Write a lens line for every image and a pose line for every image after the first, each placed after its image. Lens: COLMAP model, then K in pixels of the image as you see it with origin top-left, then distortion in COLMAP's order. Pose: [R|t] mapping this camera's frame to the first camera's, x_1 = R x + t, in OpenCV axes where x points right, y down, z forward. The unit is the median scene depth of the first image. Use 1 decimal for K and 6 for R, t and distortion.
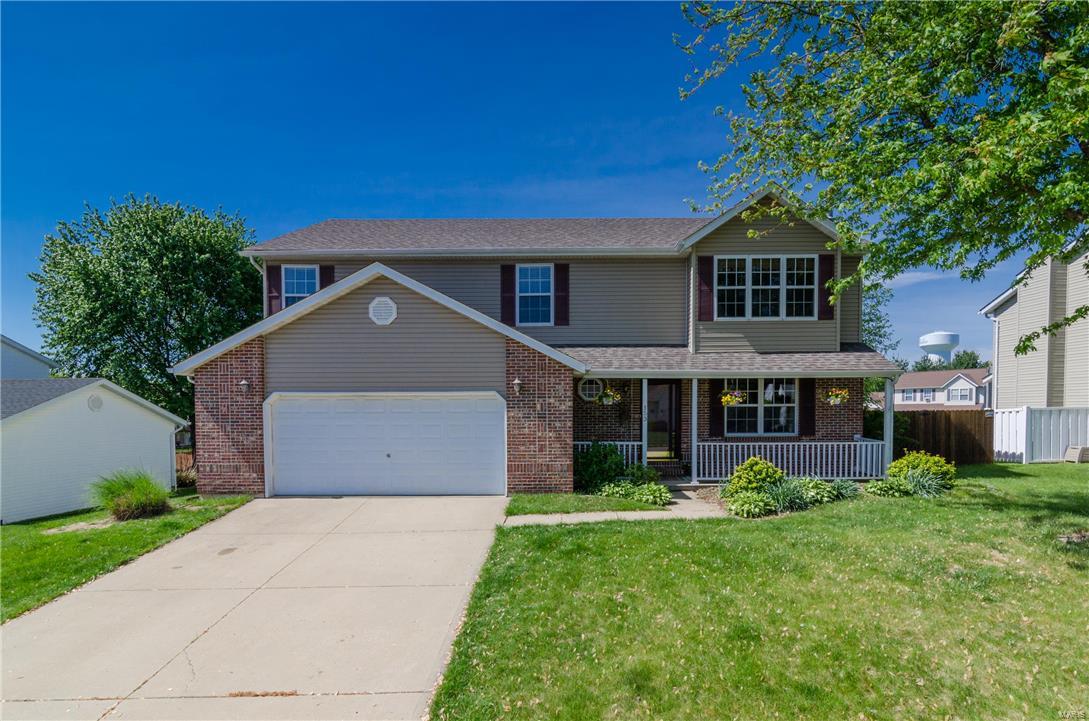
lens RADIAL K [[495.5, 0, 544.2], [0, 495.5, 396.0], [0, 0, 1]] dist [0.026243, 0.000028]
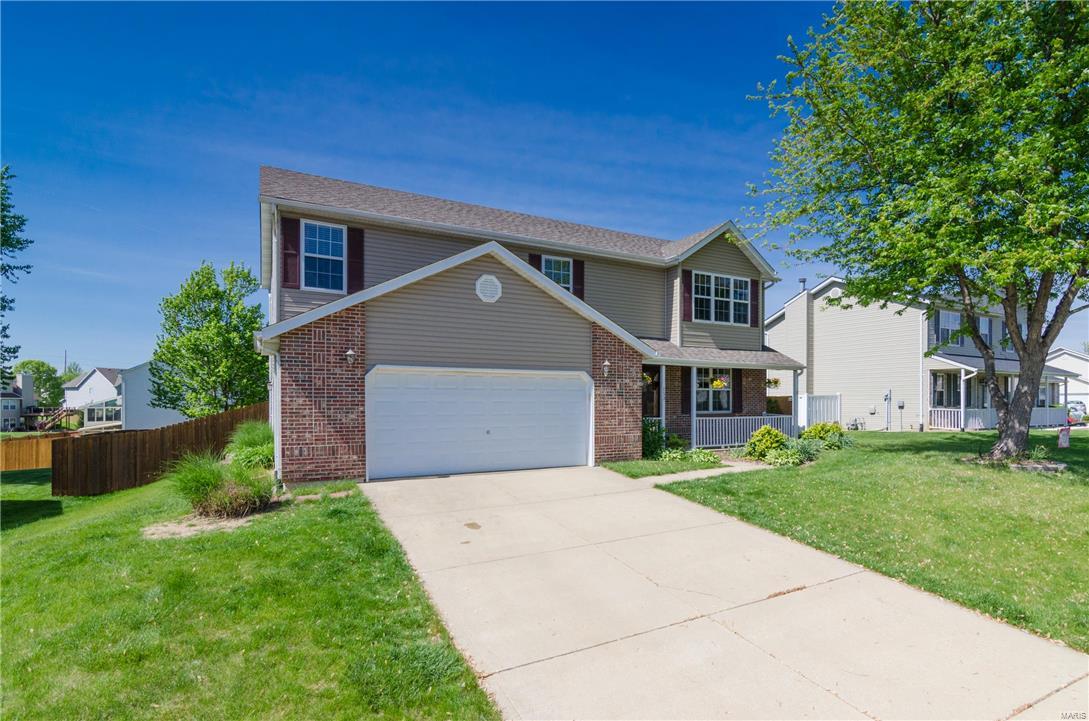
lens RADIAL K [[524.0, 0, 544.5], [0, 524.0, 360.5], [0, 0, 1]] dist [0.071221, 0.000172]
pose [[0.873926, 0.043691, 0.484091, -0.738626], [-0.027742, 0.998812, -0.040064, 0.014938], [-0.485266, 0.021584, 0.874100, 0.009817]]
